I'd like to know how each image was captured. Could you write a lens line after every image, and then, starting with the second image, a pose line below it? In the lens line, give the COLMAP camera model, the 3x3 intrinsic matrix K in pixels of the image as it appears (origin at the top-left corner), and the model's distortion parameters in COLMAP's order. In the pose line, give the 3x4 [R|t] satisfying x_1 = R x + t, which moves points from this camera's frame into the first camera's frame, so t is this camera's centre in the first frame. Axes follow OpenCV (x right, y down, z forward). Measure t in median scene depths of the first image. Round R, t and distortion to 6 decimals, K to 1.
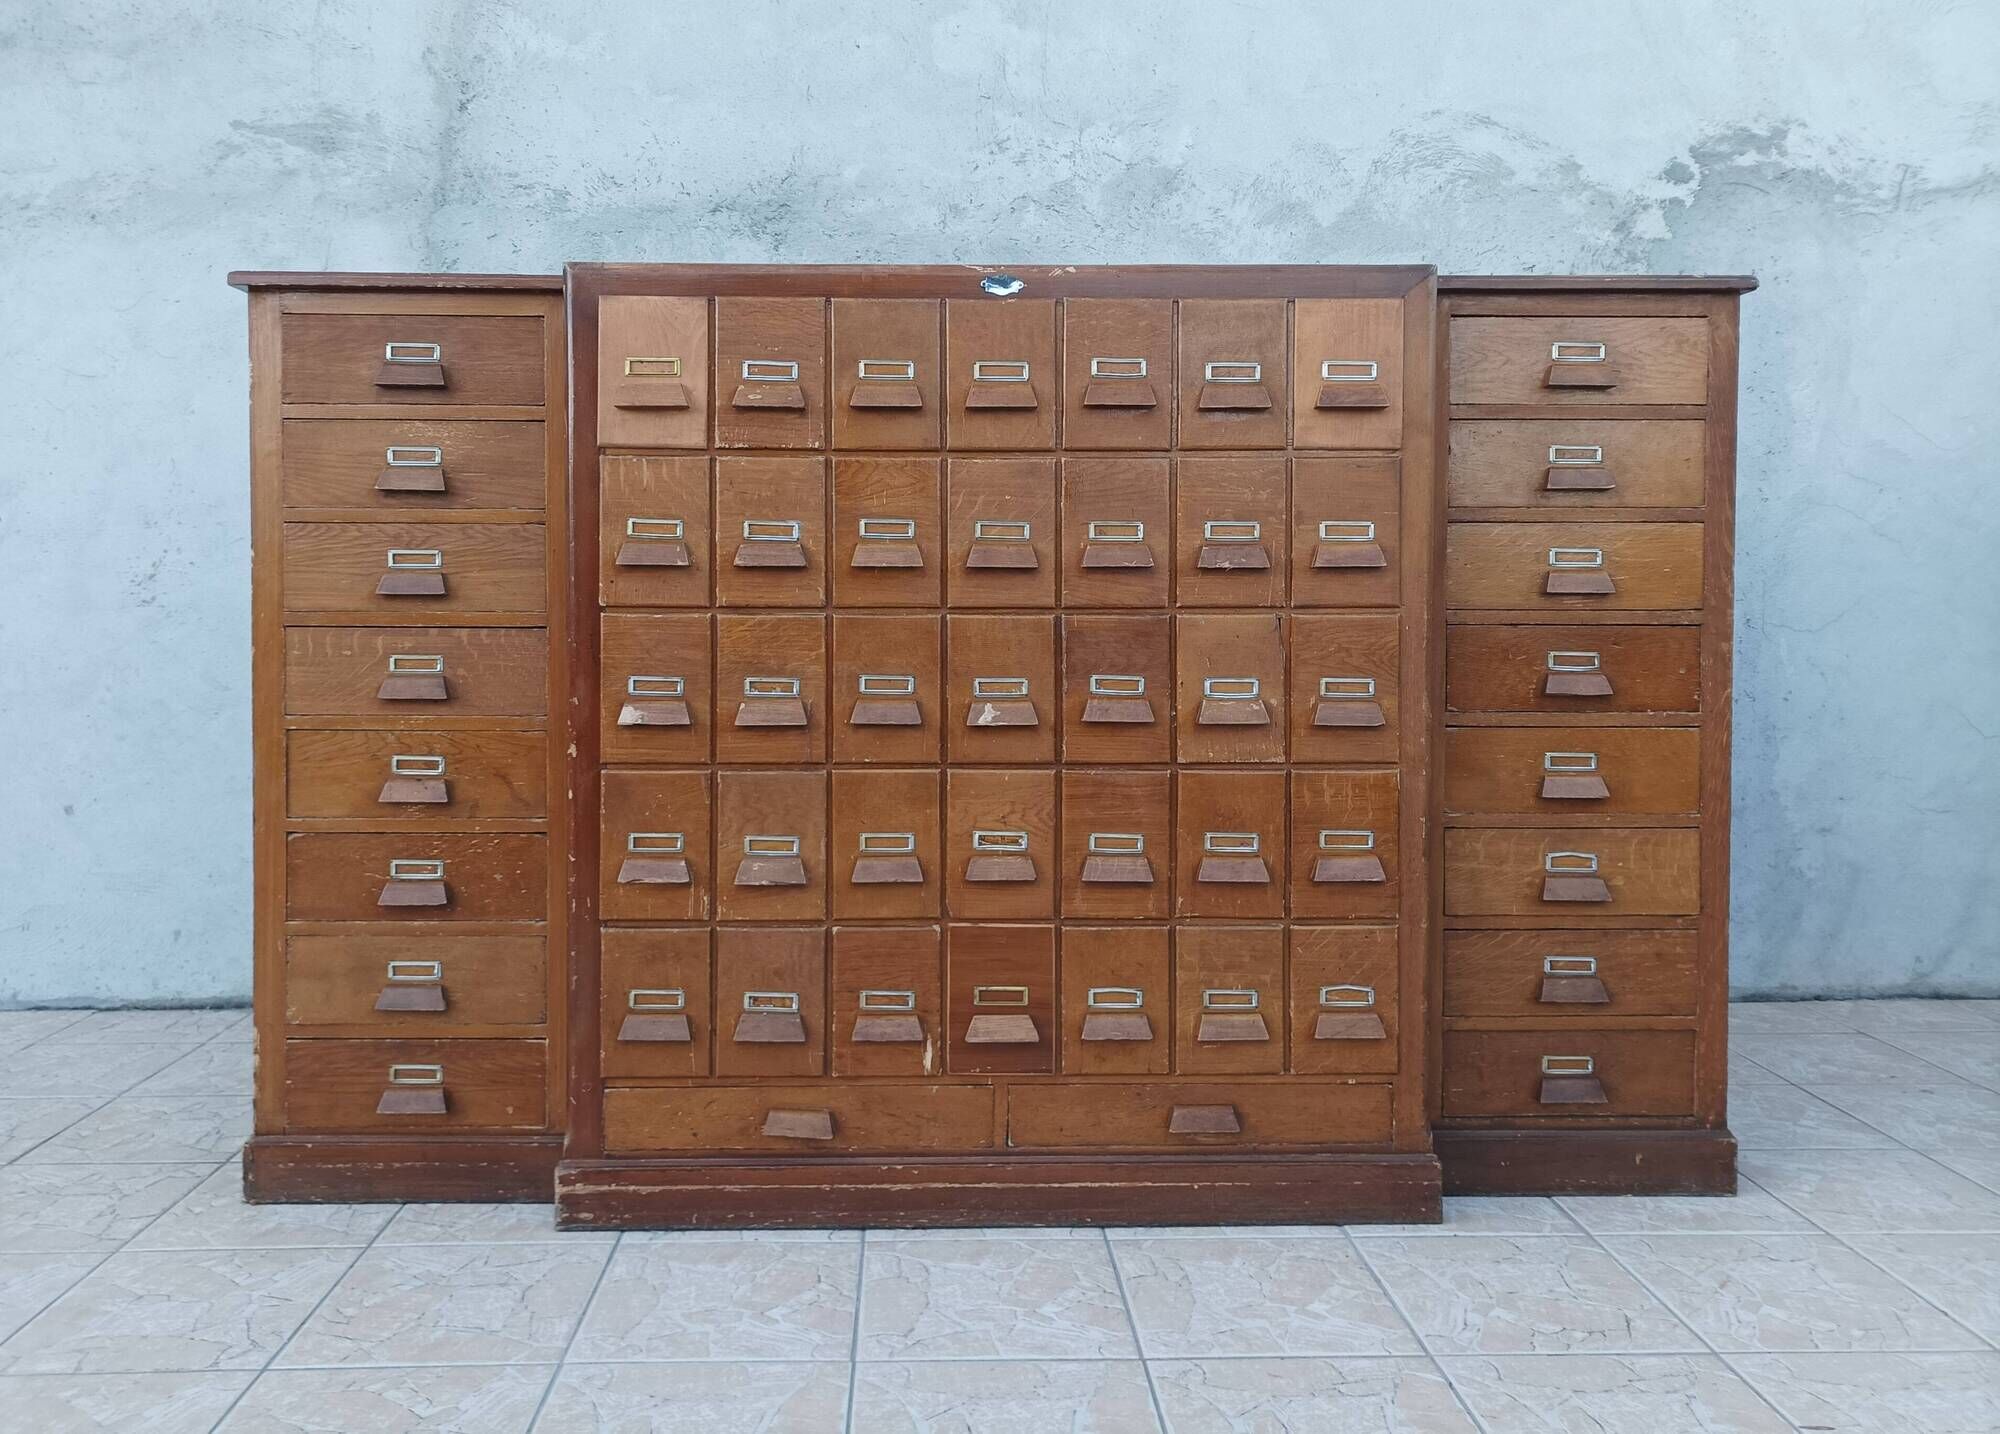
lens RADIAL K [[1556.4, 0, 964.3], [0, 1556.4, 643.4], [0, 0, 1]] dist [0.042572, -0.038560]
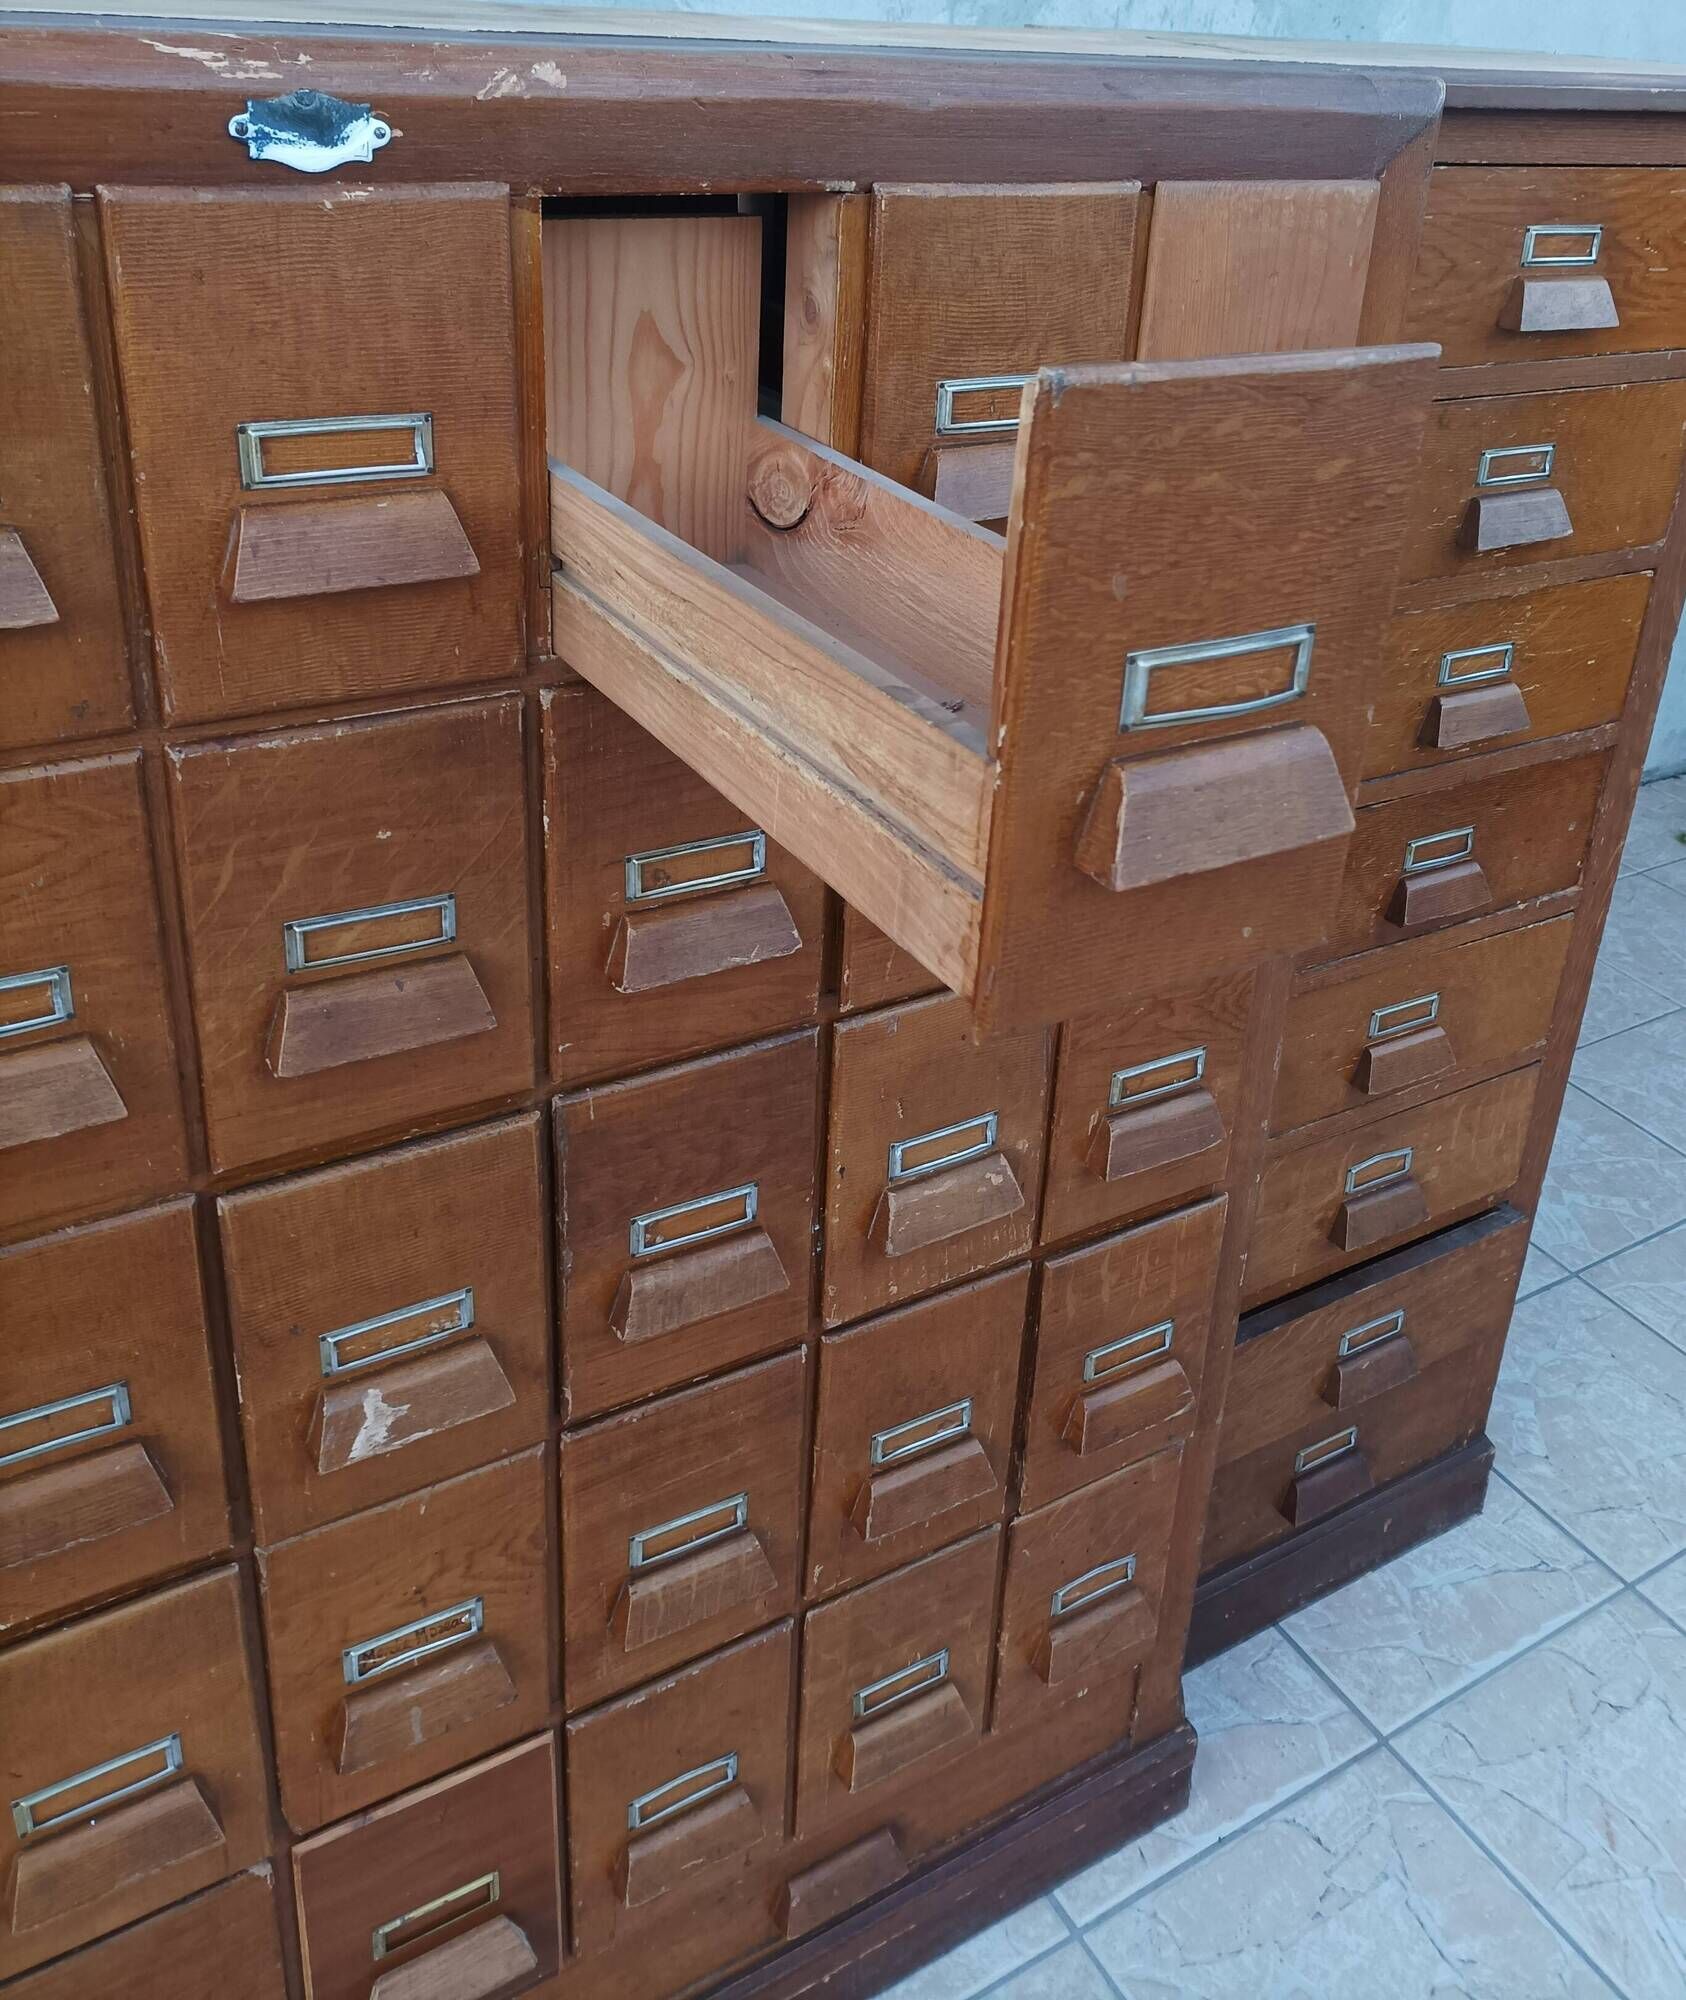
lens RADIAL K [[1850.8, 0, 947.1], [0, 1850.8, 777.4], [0, 0, 1]] dist [0.022528, 0.000000]
pose [[0.850402, -0.161459, 0.500746, -0.061255], [-0.053670, 0.920162, 0.387841, -0.255809], [-0.523389, -0.356696, 0.773843, 0.648423]]
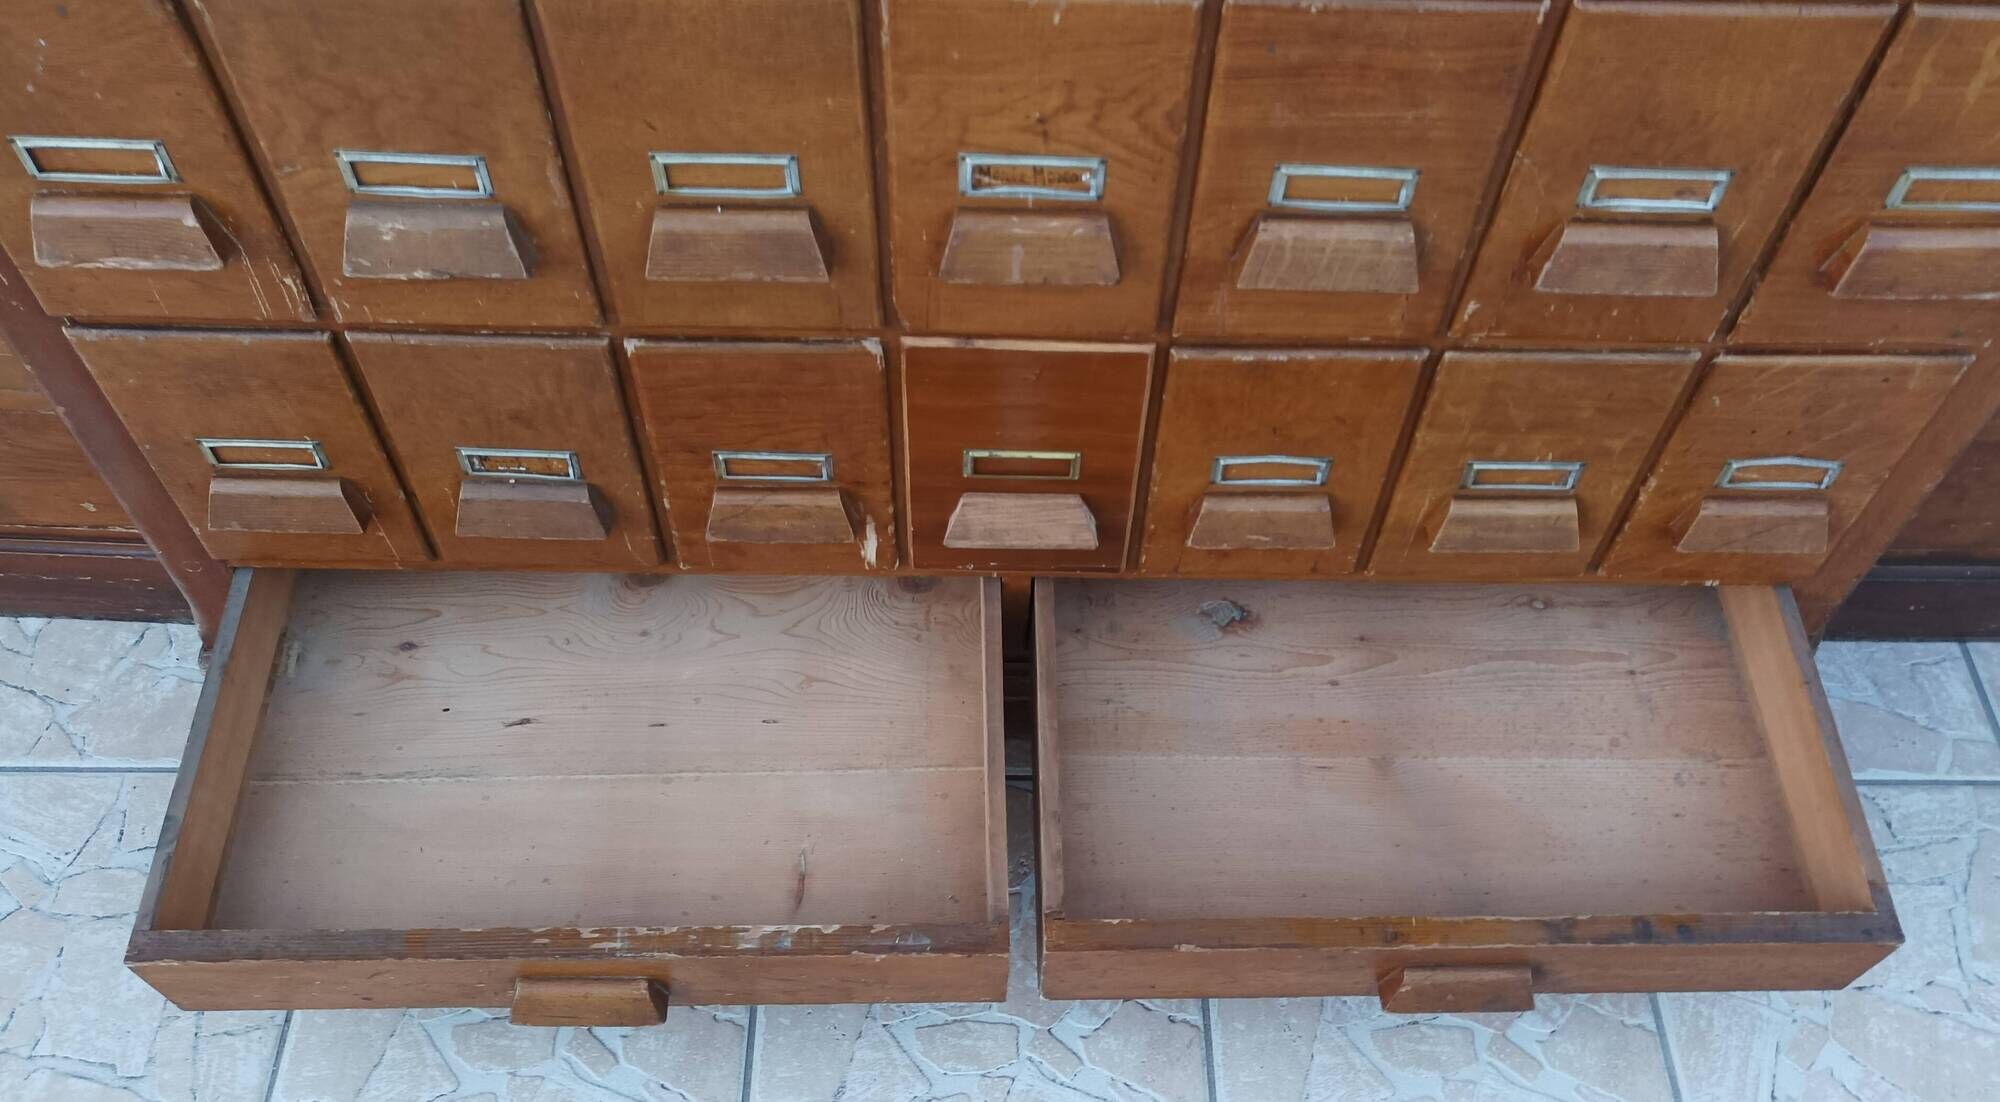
lens RADIAL K [[1545.1, 0, 997.5], [0, 1545.1, 755.9], [0, 0, 1]] dist [0.039227, -0.031288]
pose [[0.999534, 0.030515, 0.000816, 0.018910], [-0.017090, 0.537229, 0.843263, -0.110513], [0.025294, -0.842884, 0.537500, 0.683476]]
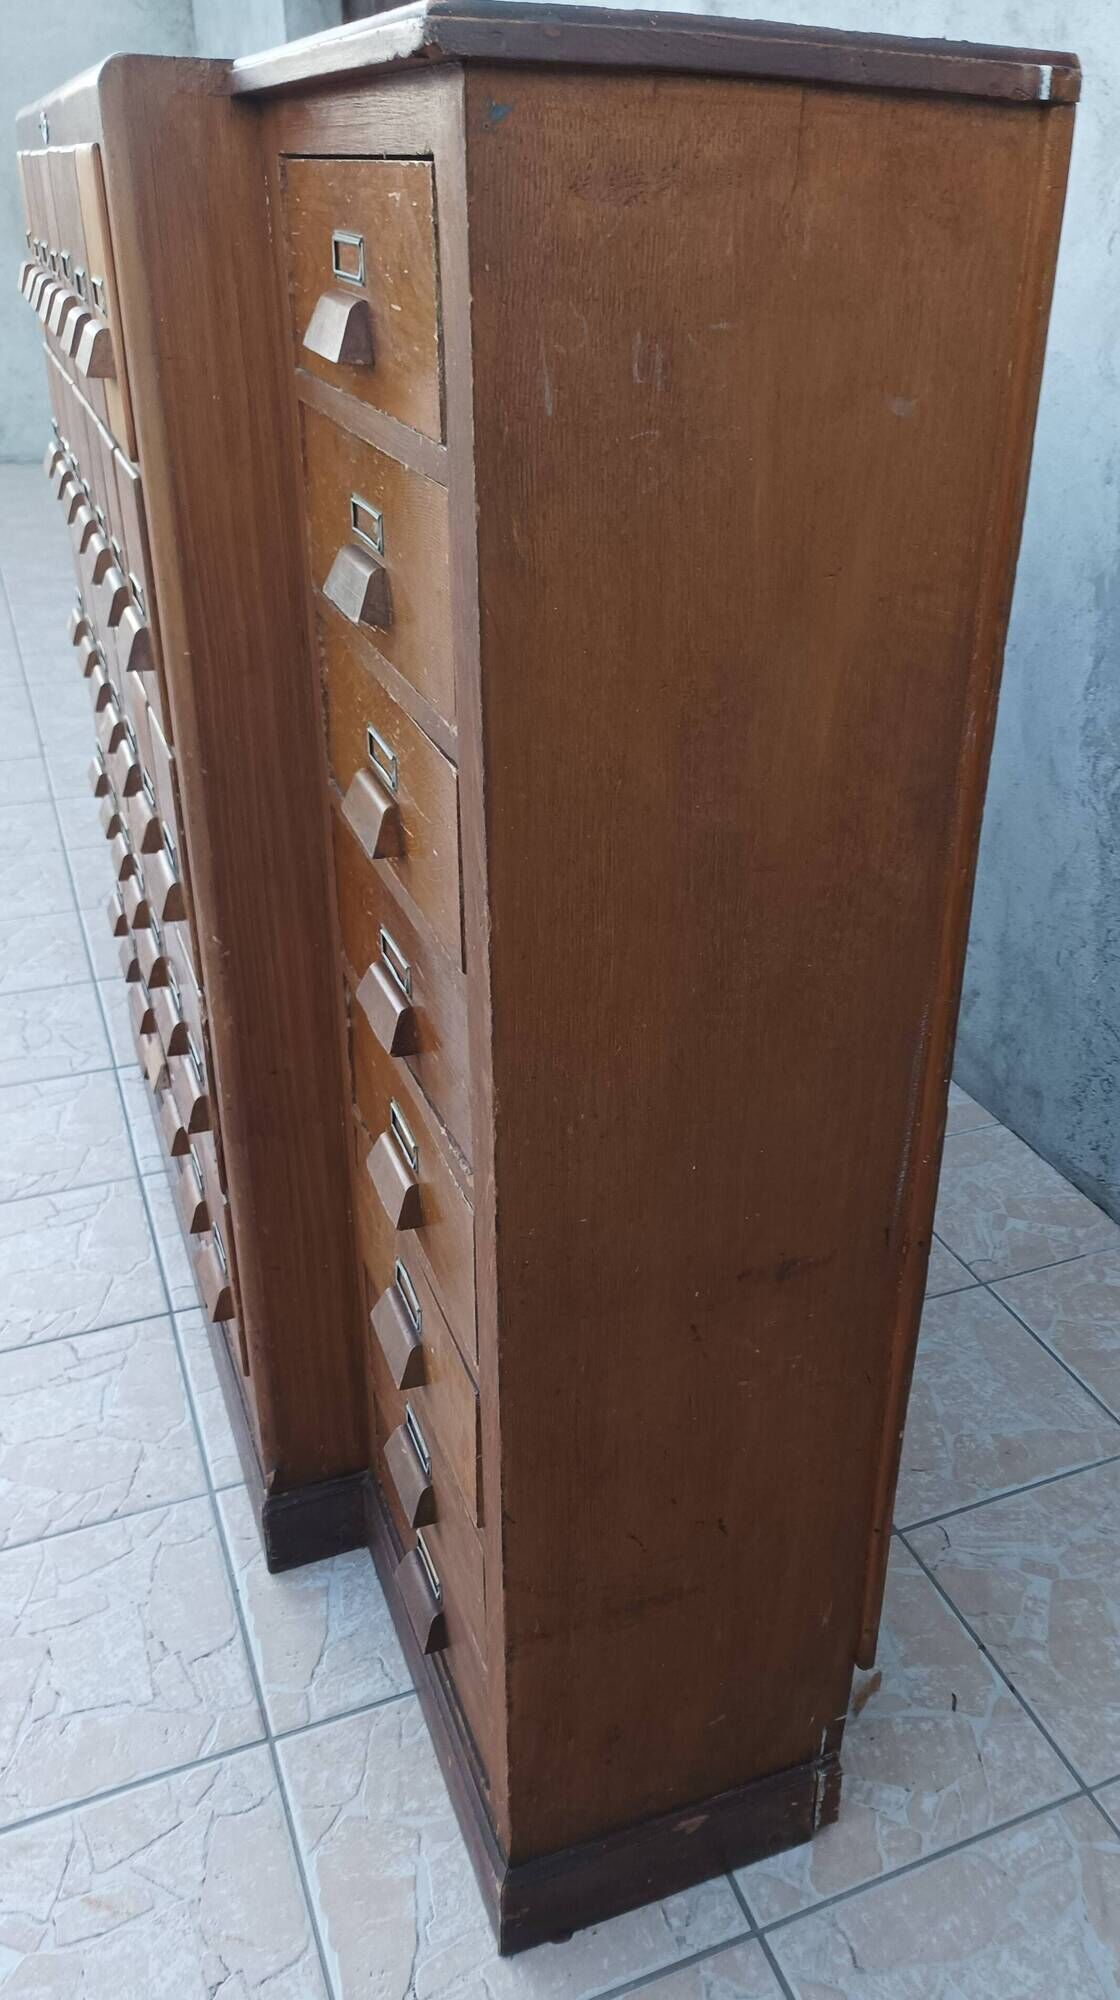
lens RADIAL K [[1563.9, 0, 692.5], [0, 1563.9, 1013.9], [0, 0, 1]] dist [0.026930, -0.010809]
pose [[0.376421, 0.439039, -0.815814, 0.873130], [-0.058338, 0.890067, 0.452082, -0.210040], [0.924610, -0.122580, 0.360652, 0.957784]]
